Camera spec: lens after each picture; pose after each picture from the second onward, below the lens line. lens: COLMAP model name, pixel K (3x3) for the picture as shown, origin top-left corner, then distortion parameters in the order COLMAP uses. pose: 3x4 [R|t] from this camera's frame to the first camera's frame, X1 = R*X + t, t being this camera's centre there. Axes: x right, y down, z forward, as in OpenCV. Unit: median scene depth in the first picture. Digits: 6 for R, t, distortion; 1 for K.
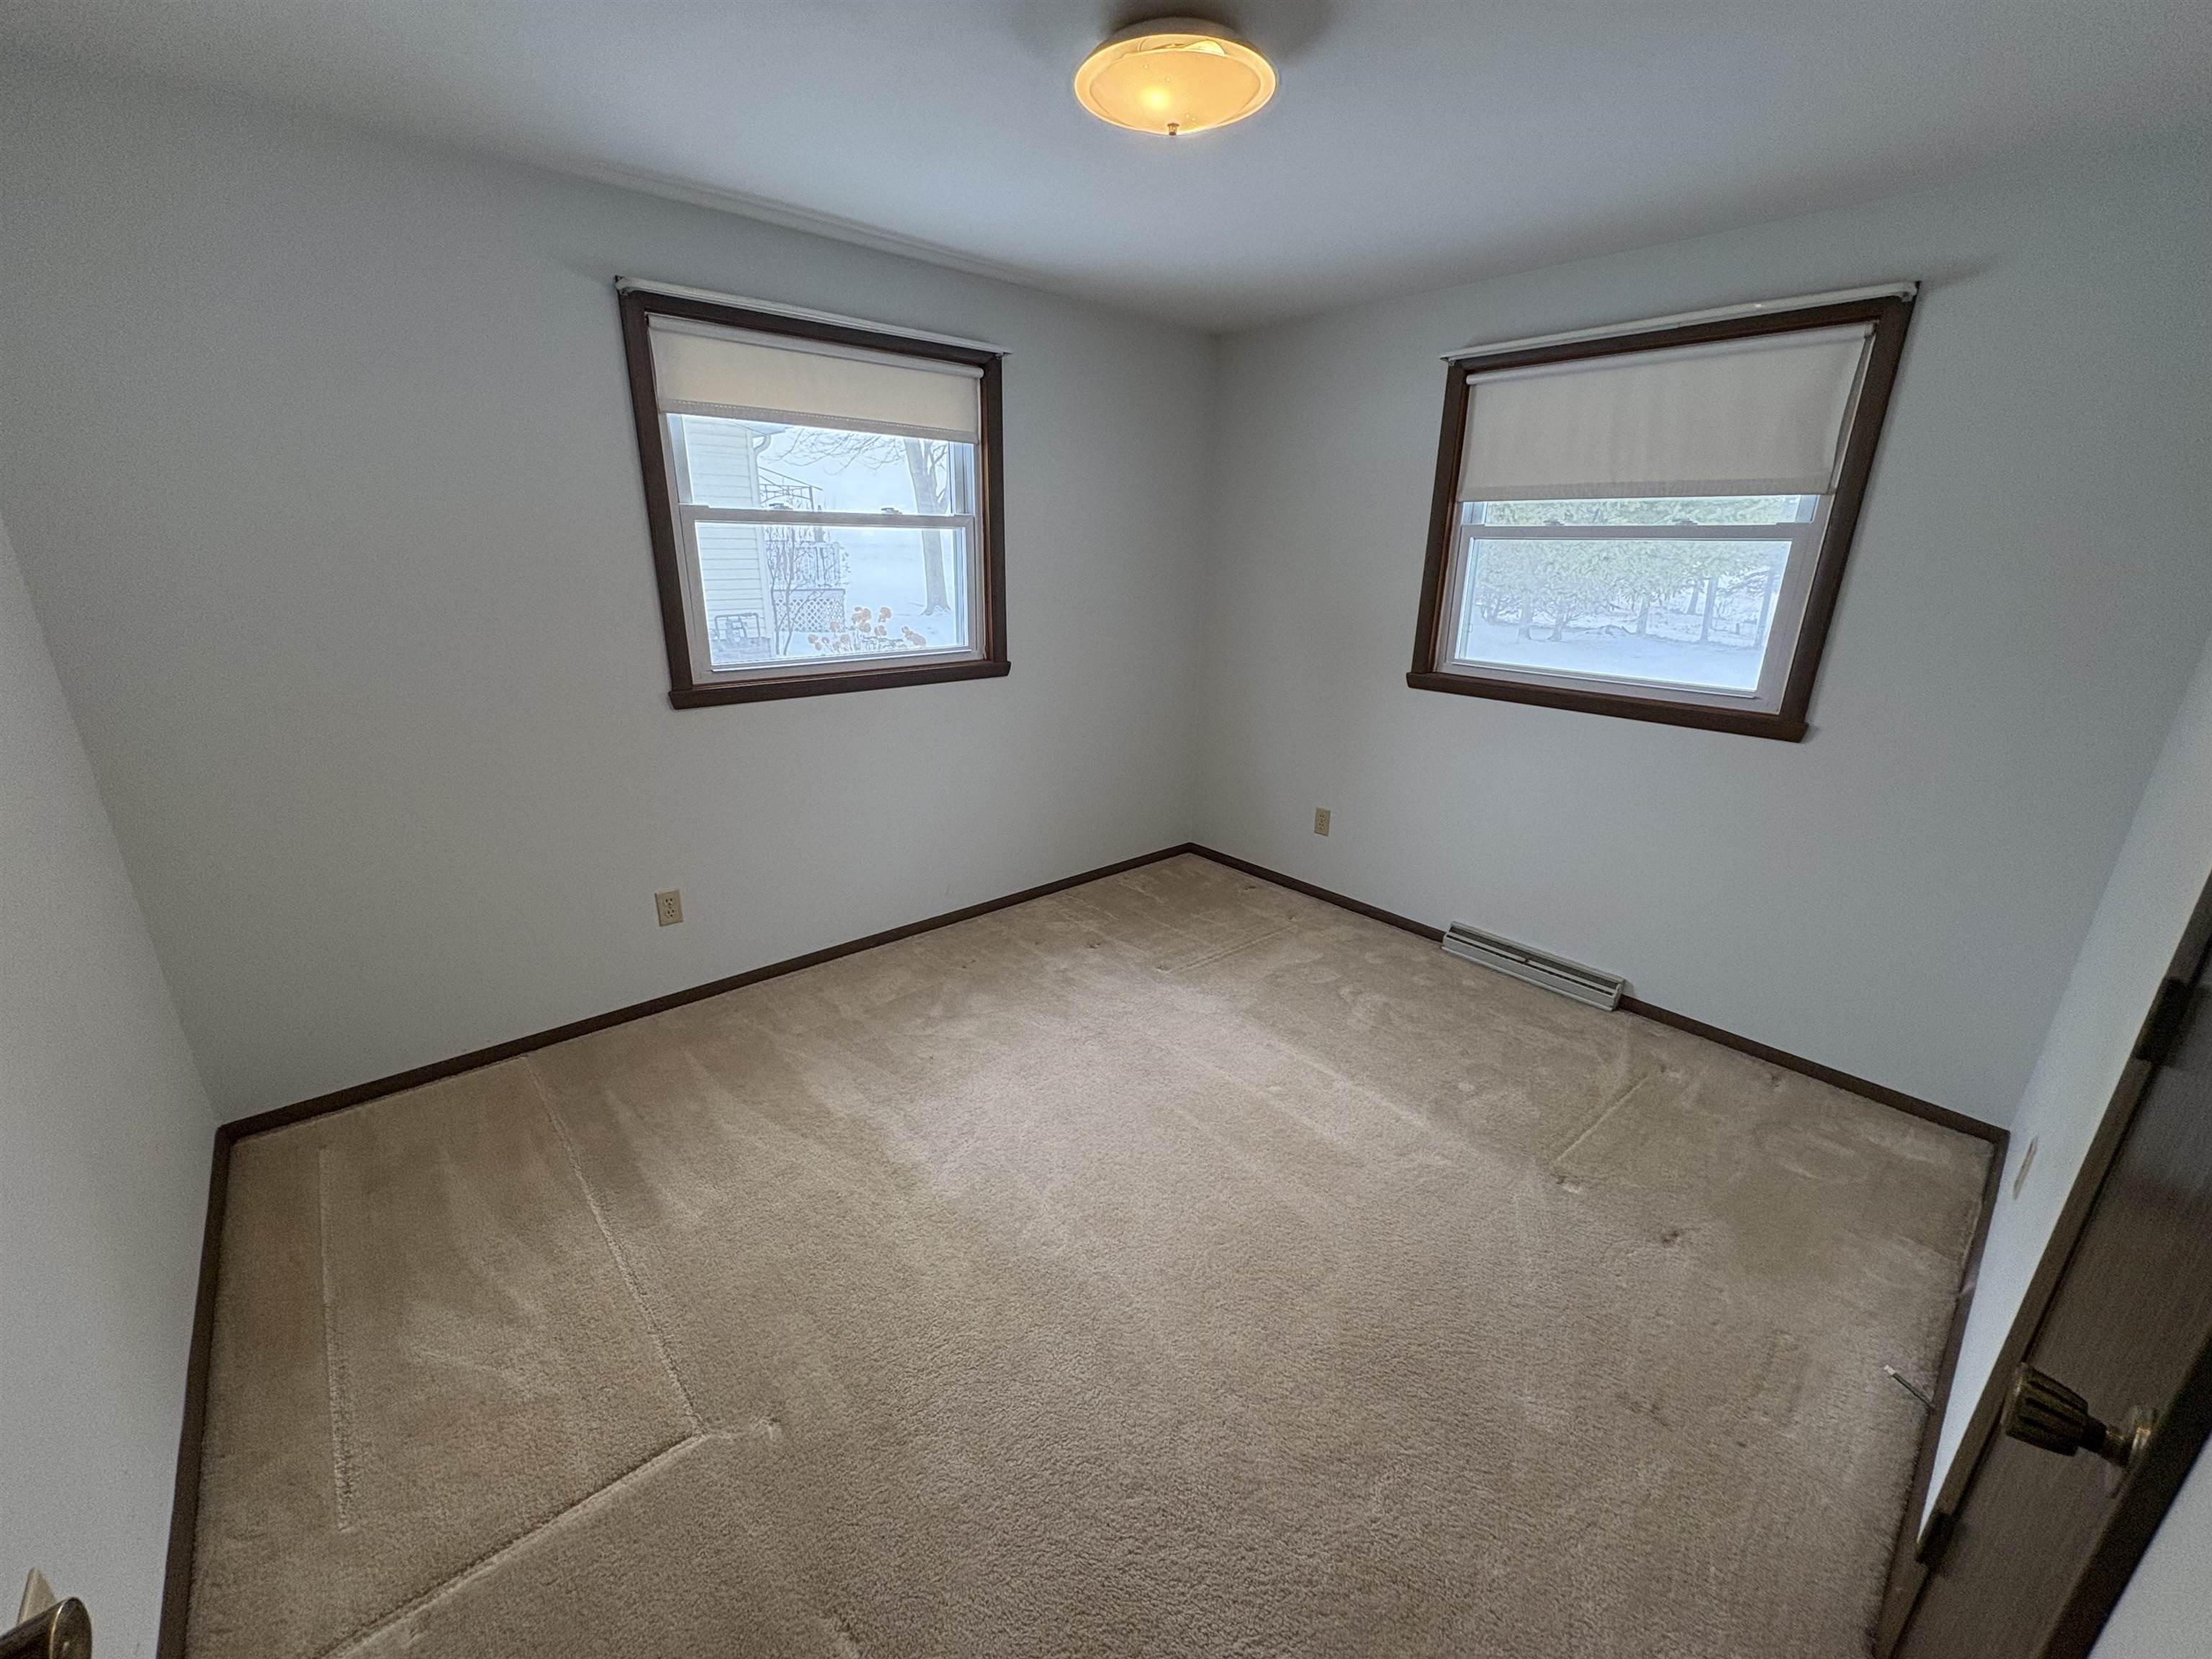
lens RADIAL K [[877.9, 0, 1101.4], [0, 877.9, 836.3], [0, 0, 1]] dist [0.000266, -0.000387]
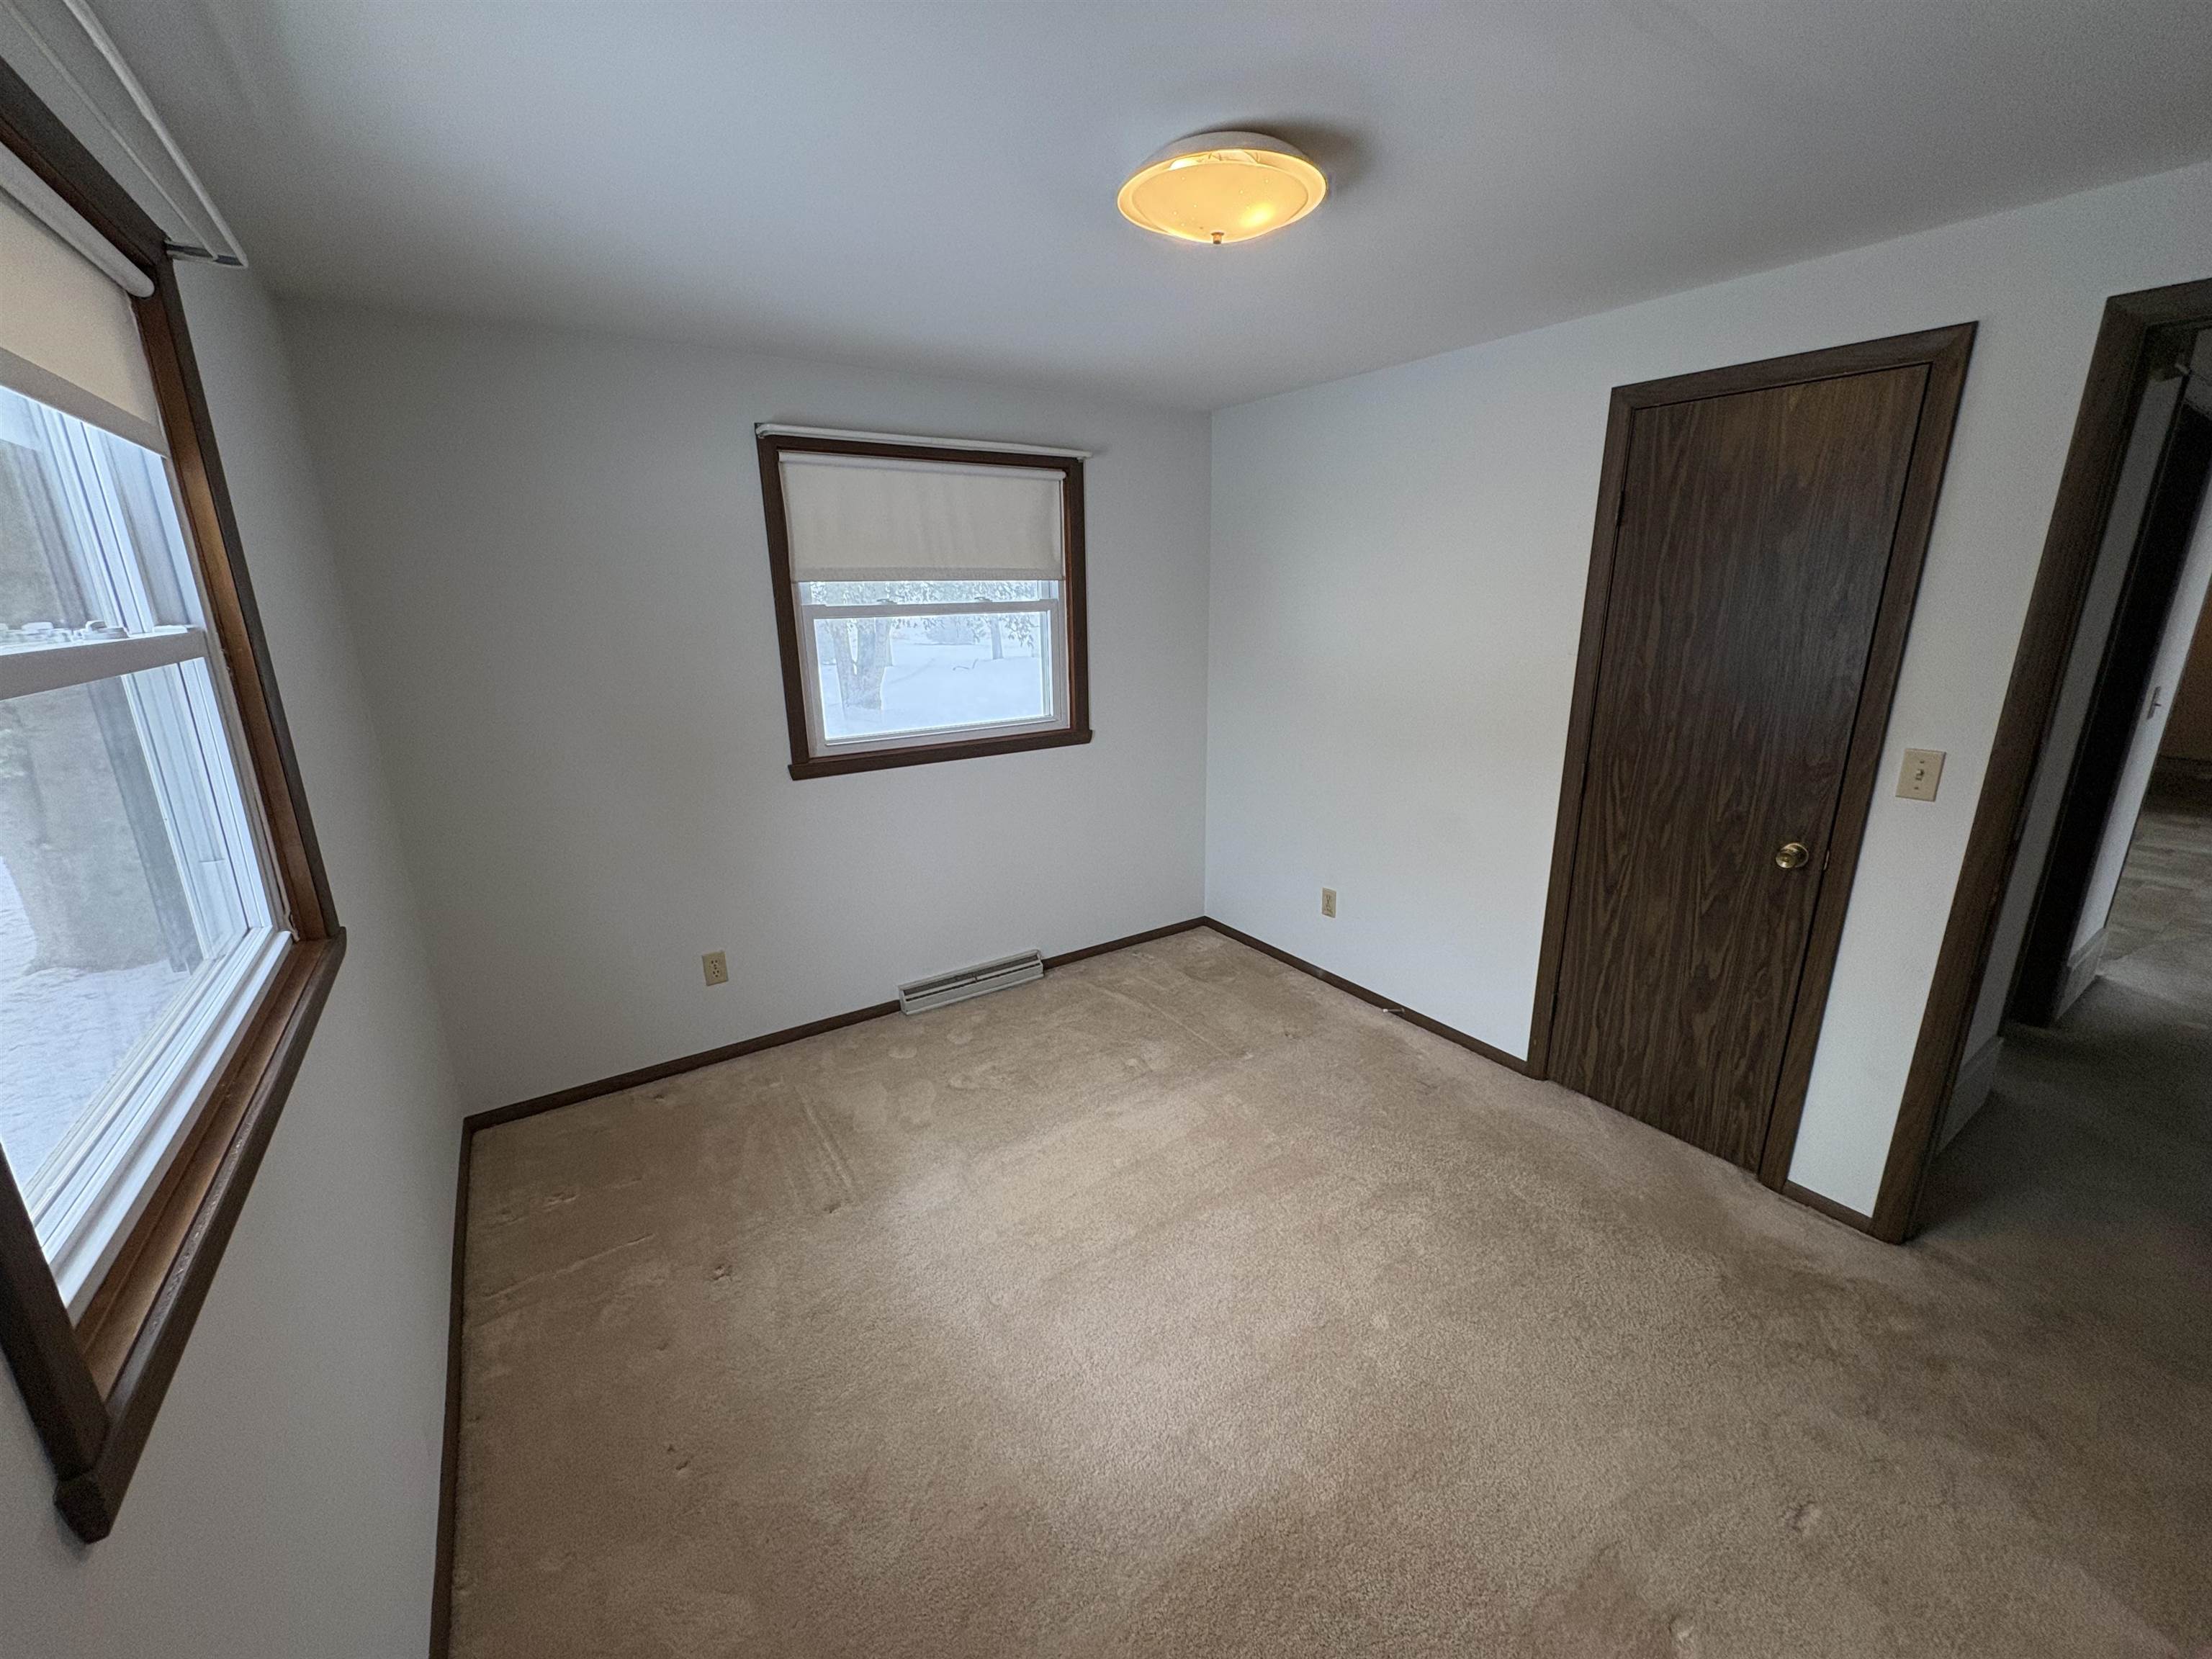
lens RADIAL K [[877.9, 0, 1096.5], [0, 877.9, 825.9], [0, 0, 1]] dist [0.000266, -0.000387]
pose [[0.125999, -0.269191, 0.954809, -0.554826], [0.335912, 0.917200, 0.214260, -0.242874], [-0.933428, 0.293736, 0.205991, 0.602140]]
